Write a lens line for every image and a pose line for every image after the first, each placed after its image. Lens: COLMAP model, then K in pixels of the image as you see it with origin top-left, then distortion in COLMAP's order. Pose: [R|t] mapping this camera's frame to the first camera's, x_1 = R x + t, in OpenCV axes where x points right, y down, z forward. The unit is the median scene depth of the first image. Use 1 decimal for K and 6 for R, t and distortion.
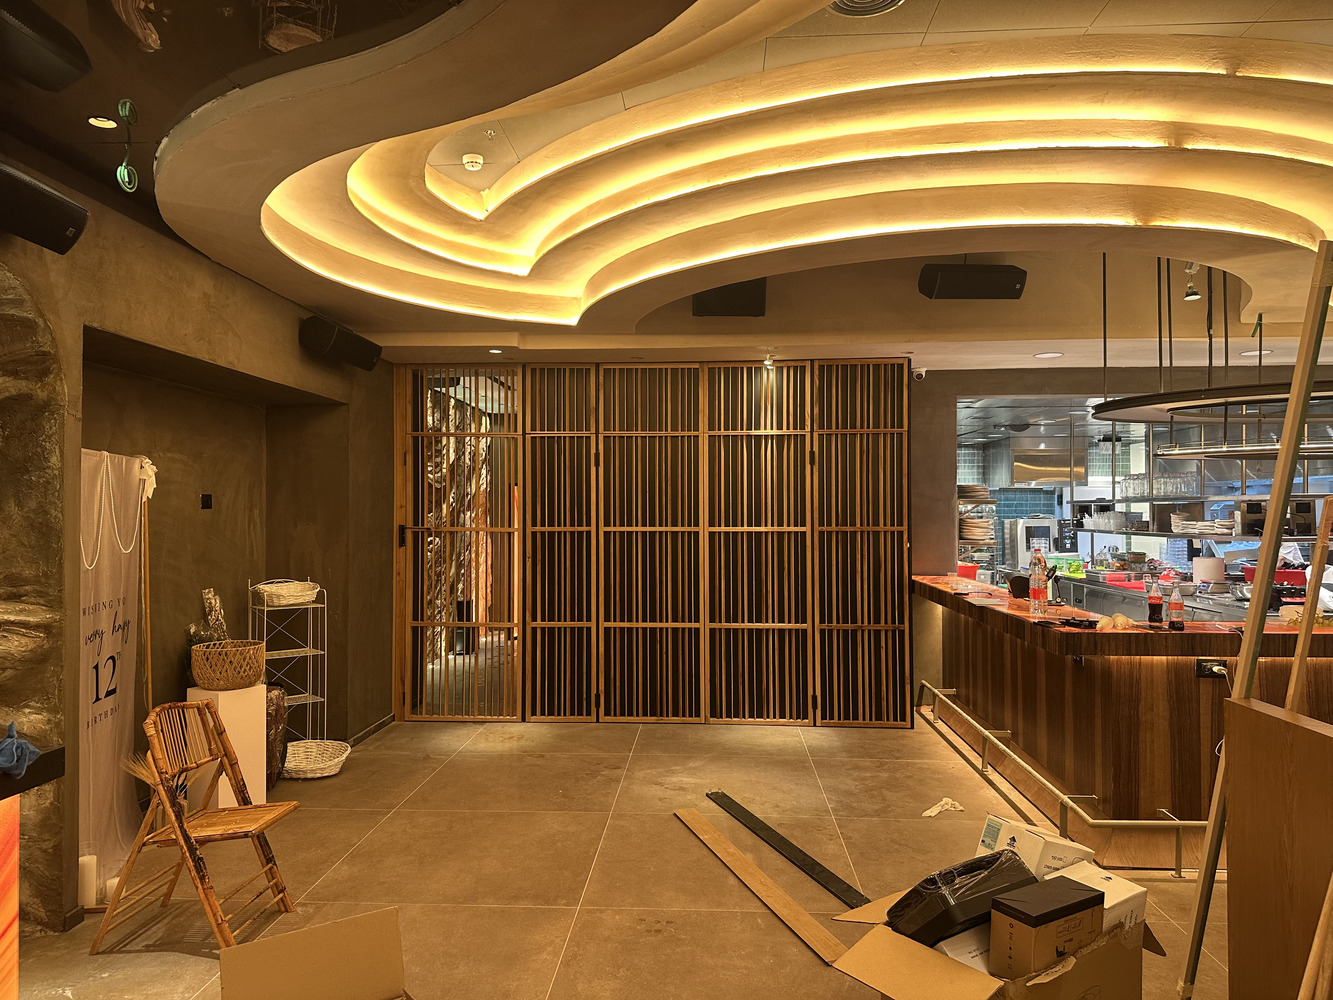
lens RADIAL K [[929.9, 0, 672.8], [0, 929.9, 499.4], [0, 0, 1]] dist [0.111334, -0.159116]
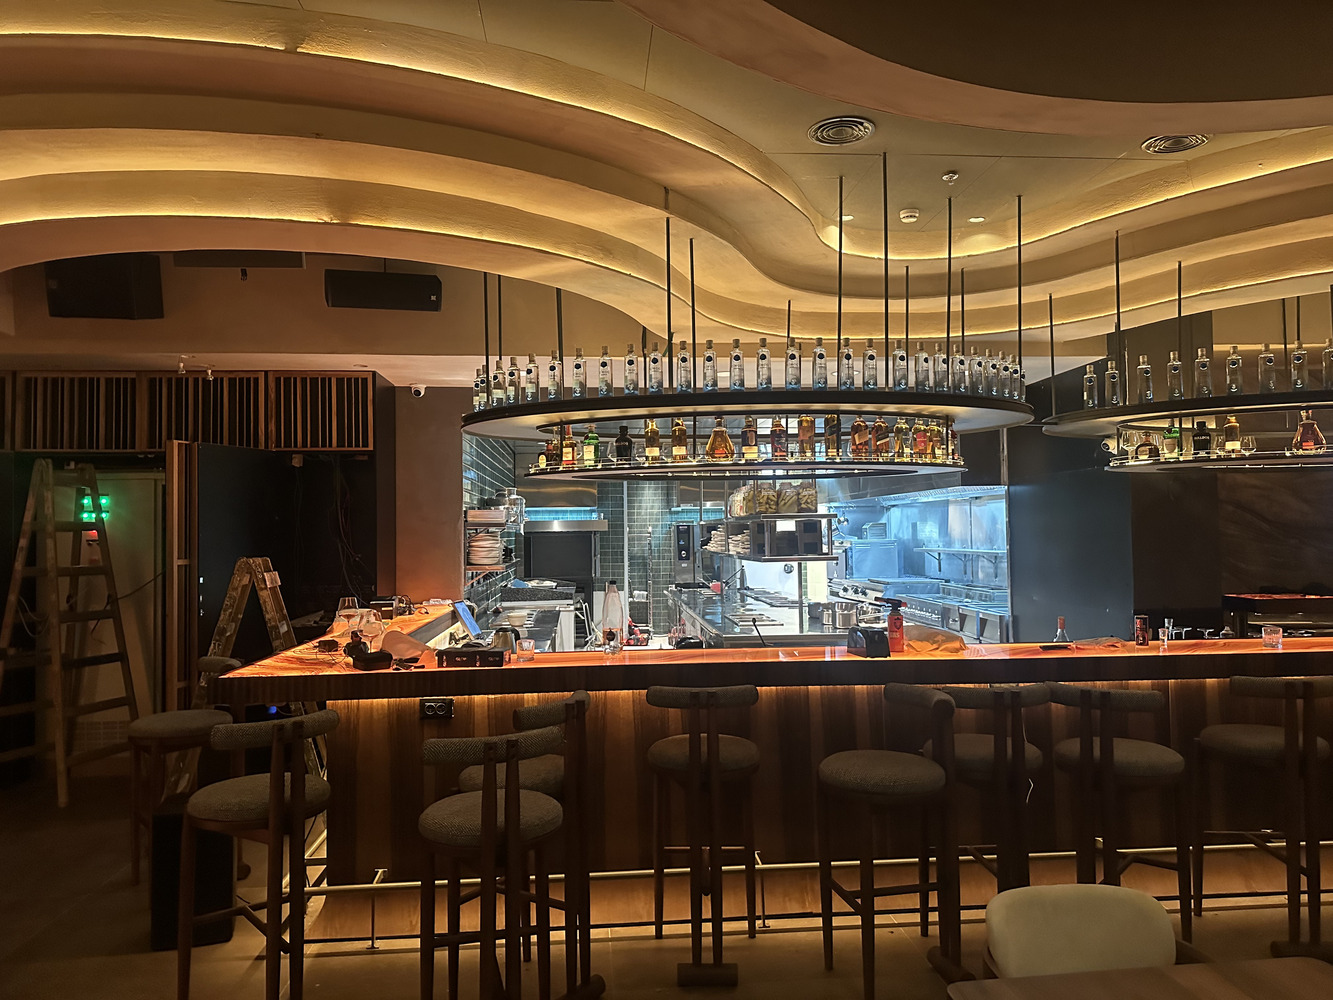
lens RADIAL K [[929.9, 0, 672.8], [0, 929.9, 499.4], [0, 0, 1]] dist [0.111334, -0.159116]
pose [[0.991215, -0.004107, 0.132196, 0.369271], [0.006853, 0.999770, -0.020327, -0.002923], [-0.132082, 0.021054, 0.991015, 0.033661]]
